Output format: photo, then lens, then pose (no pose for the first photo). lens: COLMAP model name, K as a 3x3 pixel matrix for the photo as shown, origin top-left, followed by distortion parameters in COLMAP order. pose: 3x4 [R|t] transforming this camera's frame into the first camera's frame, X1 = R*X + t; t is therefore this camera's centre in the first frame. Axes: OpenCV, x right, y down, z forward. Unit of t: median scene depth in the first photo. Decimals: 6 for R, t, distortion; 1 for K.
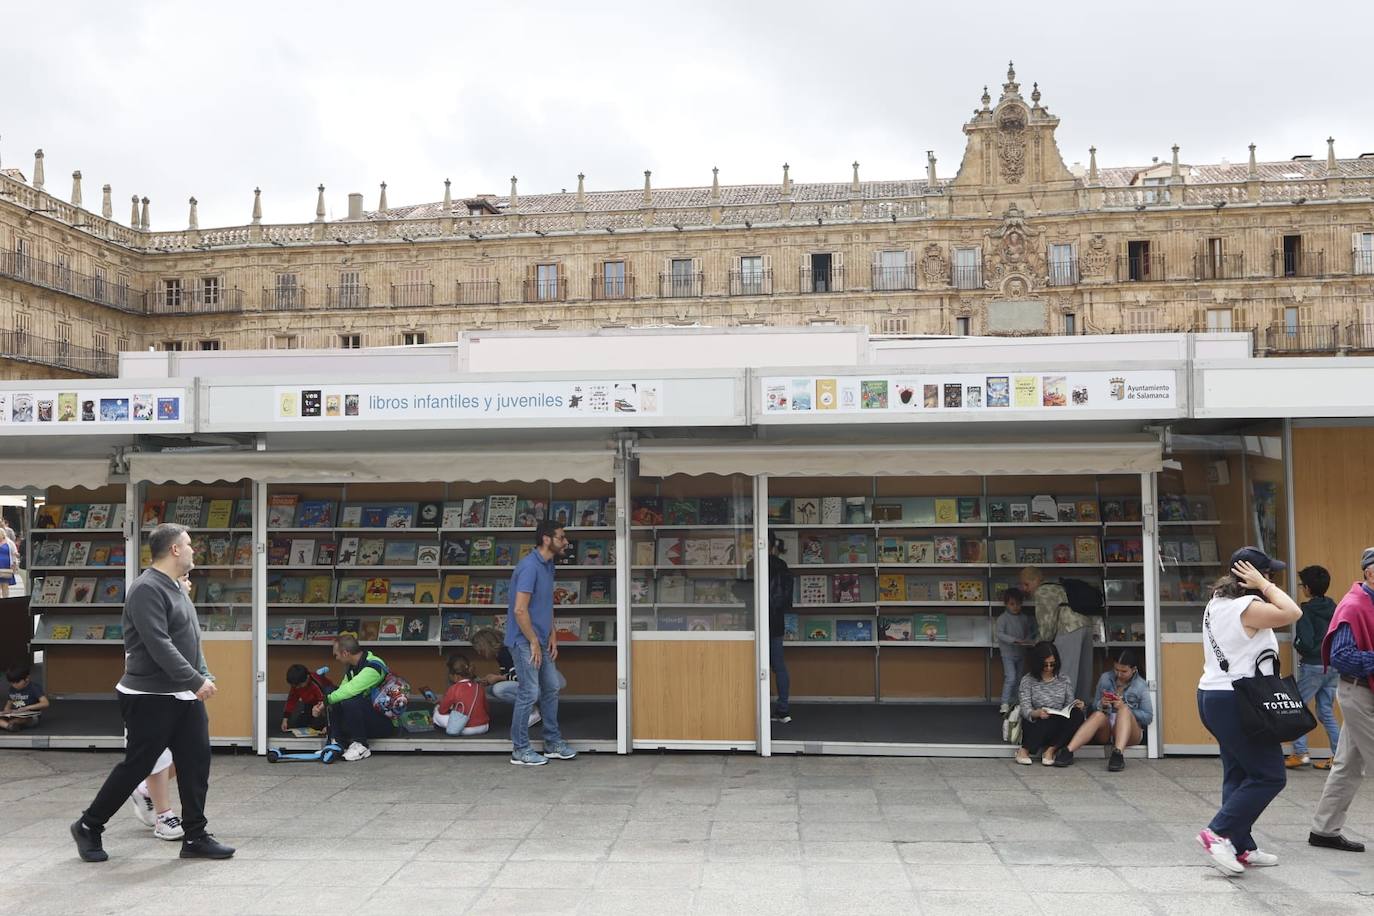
lens RADIAL K [[1322.4, 0, 687.0], [0, 1322.4, 458.0], [0, 0, 1]] dist [-0.009838, 0.013696]
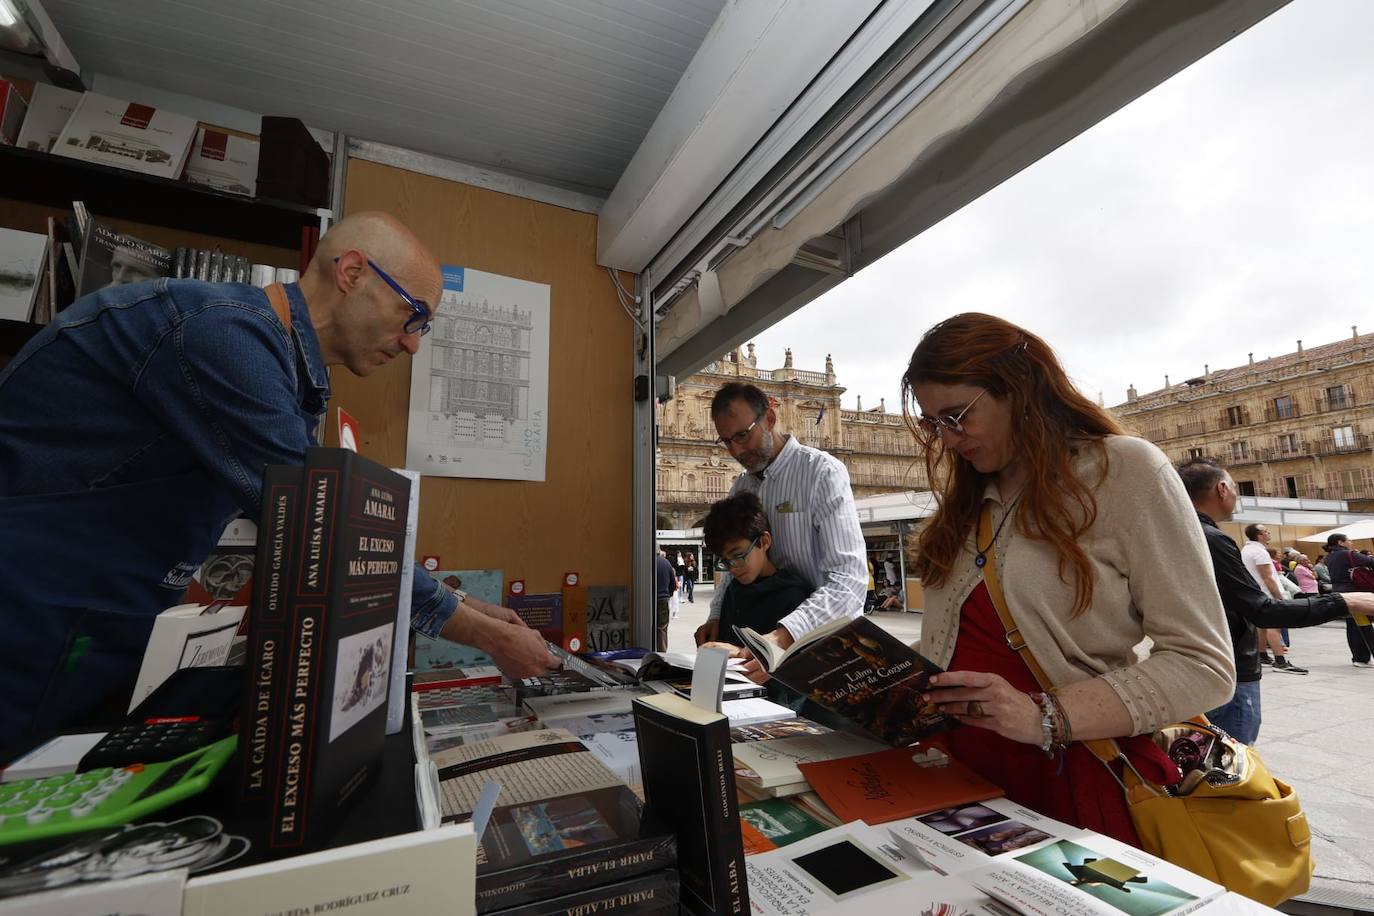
lens RADIAL K [[608.1, 0, 689.1], [0, 608.1, 464.1], [0, 0, 1]] dist [-0.001627, 0.000838]
pose [[0.484889, -0.132751, -0.864442, 0.253402], [0.046872, 0.990937, -0.125885, 0.000557], [0.873319, 0.020522, 0.486717, -0.056997]]
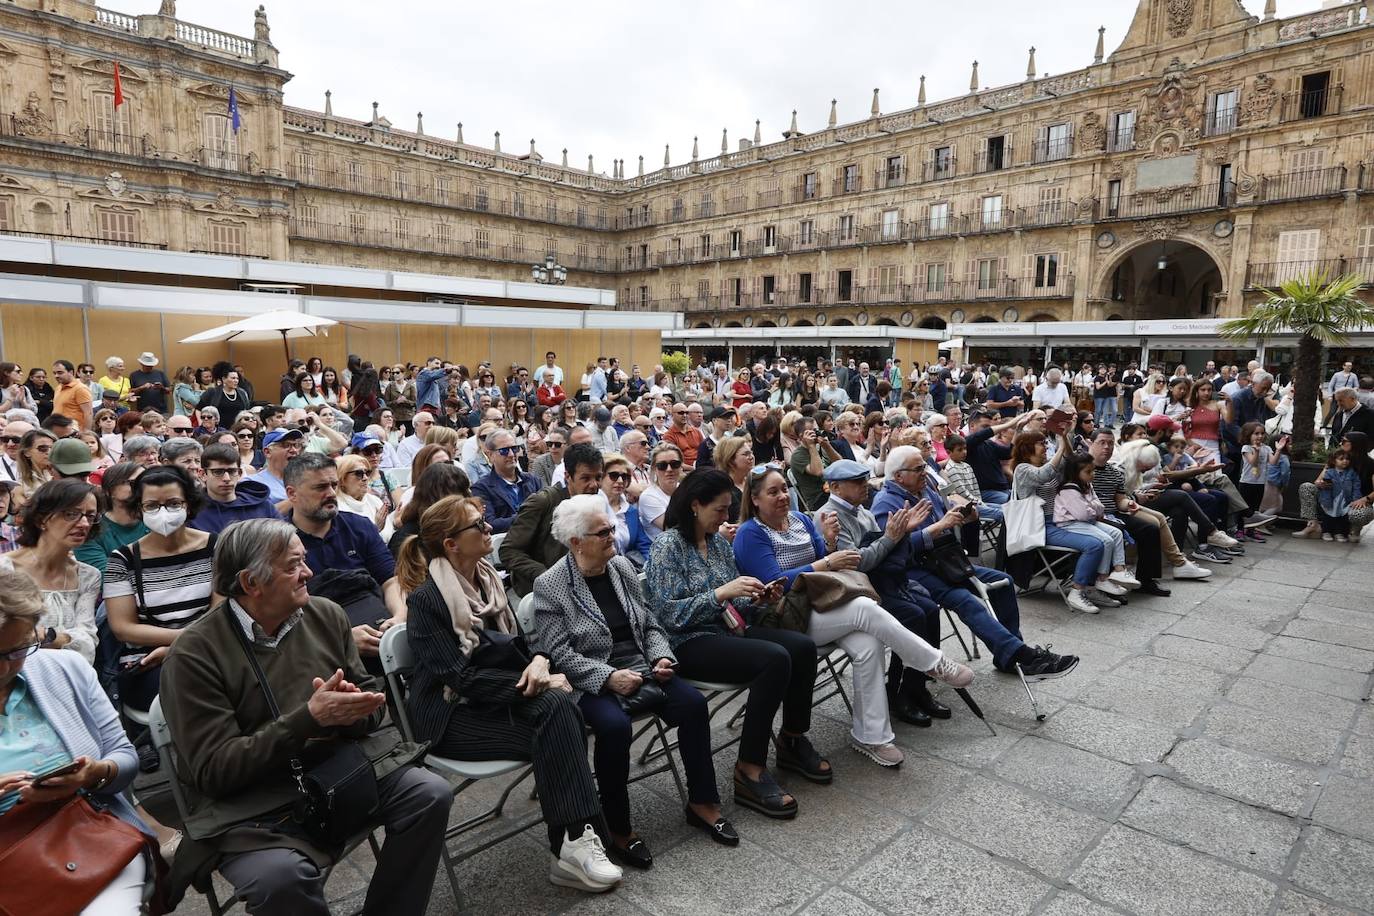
lens RADIAL K [[826.3, 0, 687.0], [0, 826.3, 458.0], [0, 0, 1]] dist [-0.001968, 0.004677]
pose [[0.773194, 0.099952, -0.626244, 0.384179], [0.002198, 0.987073, 0.160256, 0.009017], [0.634166, -0.125286, 0.762979, 0.234265]]
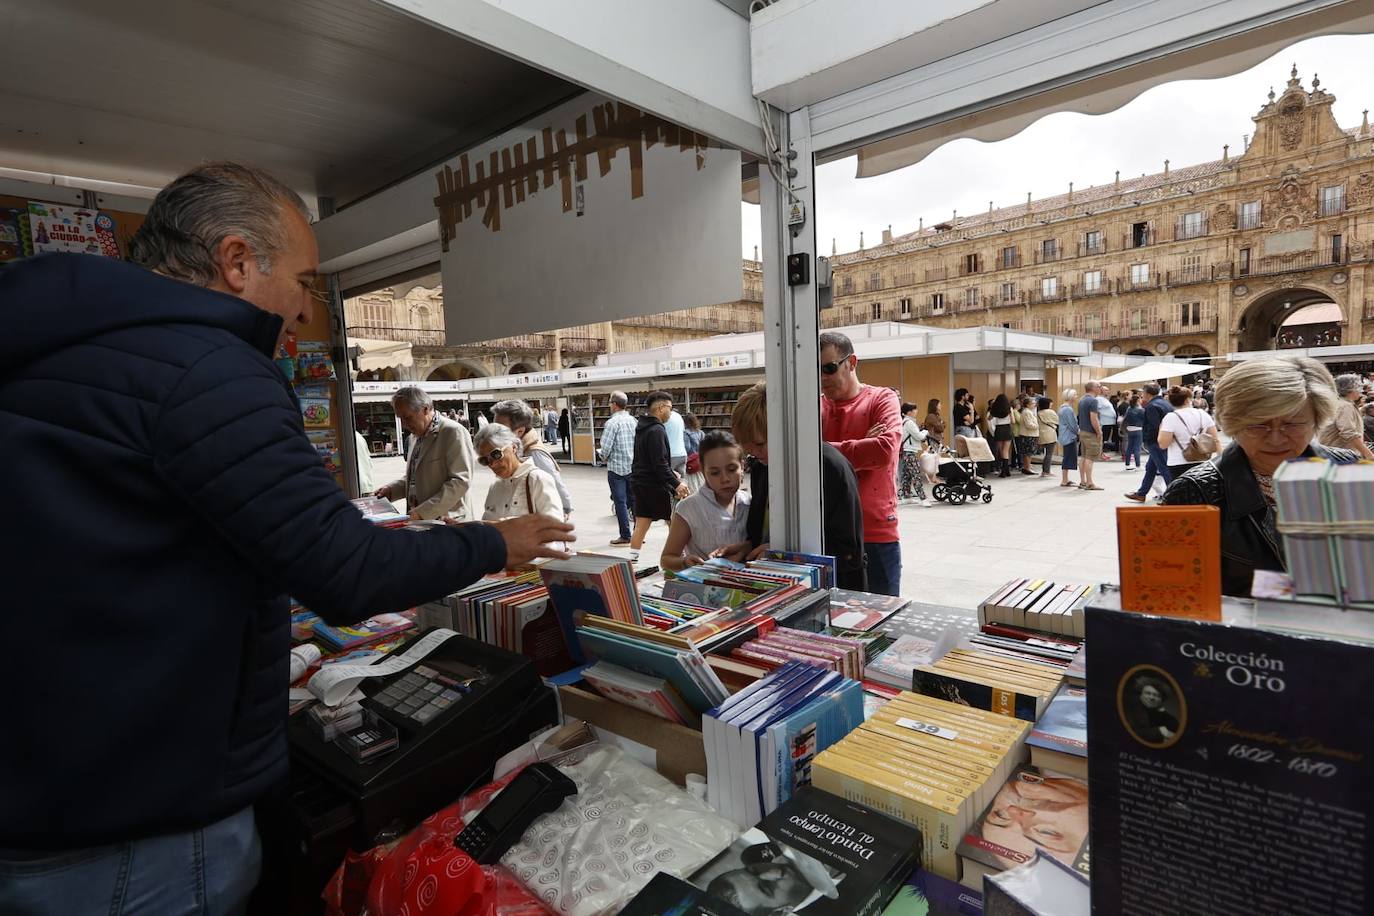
lens RADIAL K [[691.3, 0, 688.1], [0, 691.3, 459.8], [0, 0, 1]] dist [0.002741, 0.000827]
pose [[0.793663, 0.023333, -0.607909, 0.190233], [0.065194, 0.990248, 0.123124, -0.003706], [0.604854, -0.137351, 0.784402, -0.069793]]
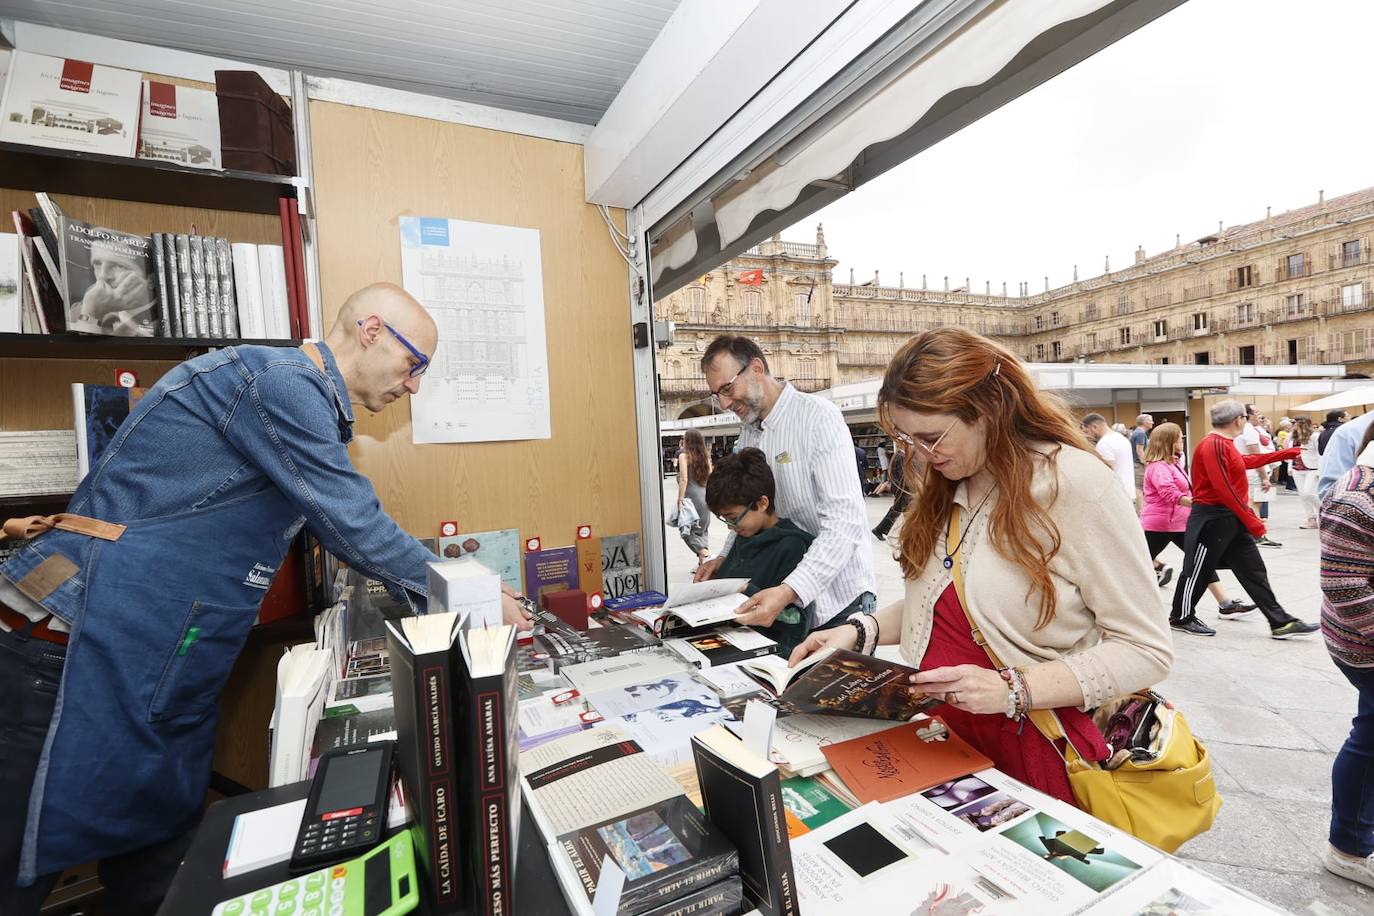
lens RADIAL K [[630.6, 0, 688.9], [0, 630.6, 462.3], [0, 0, 1]] dist [-0.002152, 0.000449]
pose [[0.500643, 0.003840, -0.865645, 0.254431], [0.088017, 0.994582, 0.055316, -0.002861], [0.861168, -0.103885, 0.497592, -0.058451]]
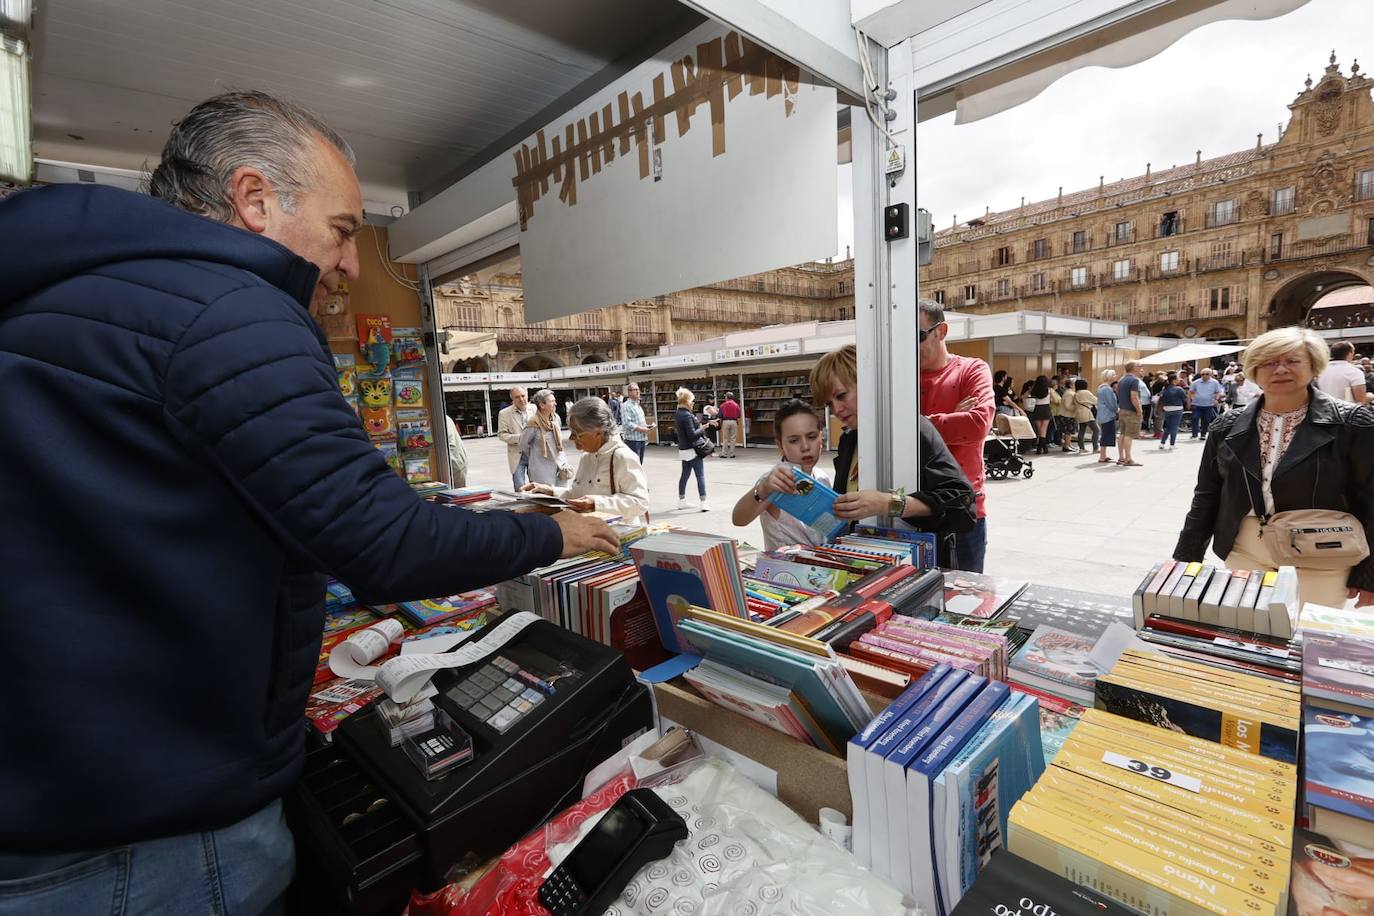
lens RADIAL K [[610.2, 0, 688.8], [0, 610.2, 461.2], [0, 0, 1]] dist [0.000736, -0.000303]
pose [[0.742381, 0.042777, -0.668611, 0.185928], [0.079277, 0.985340, 0.151065, -0.002764], [0.665271, -0.165153, 0.728106, -0.066928]]
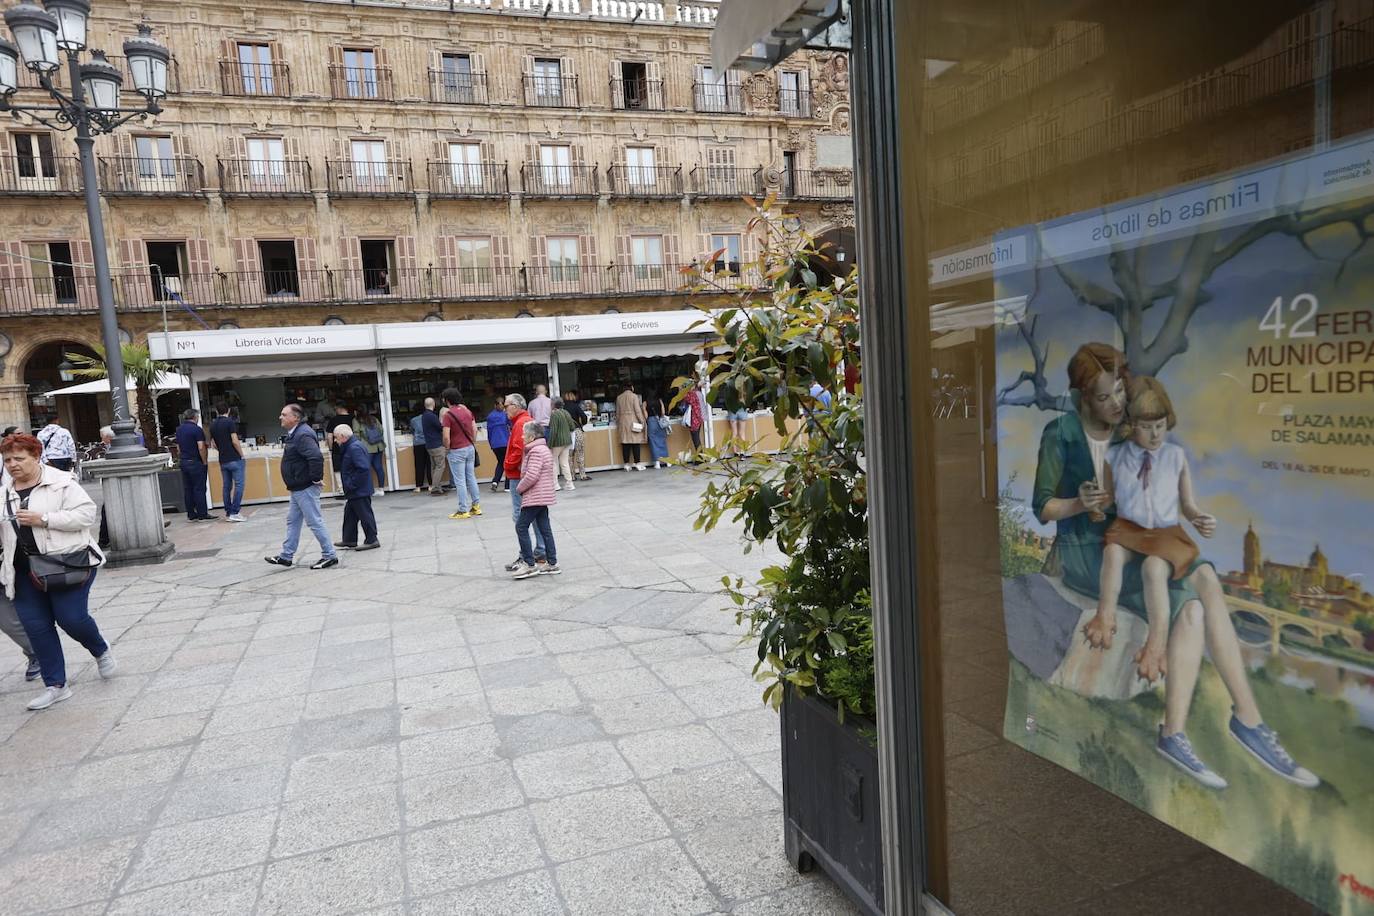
lens RADIAL K [[826.3, 0, 687.0], [0, 826.3, 458.0], [0, 0, 1]] dist [-0.001968, 0.004677]
pose [[0.894005, -0.092618, 0.438380, -0.118978], [0.035688, 0.990013, 0.136383, 0.020885], [-0.446634, -0.106282, 0.888382, 0.510617]]
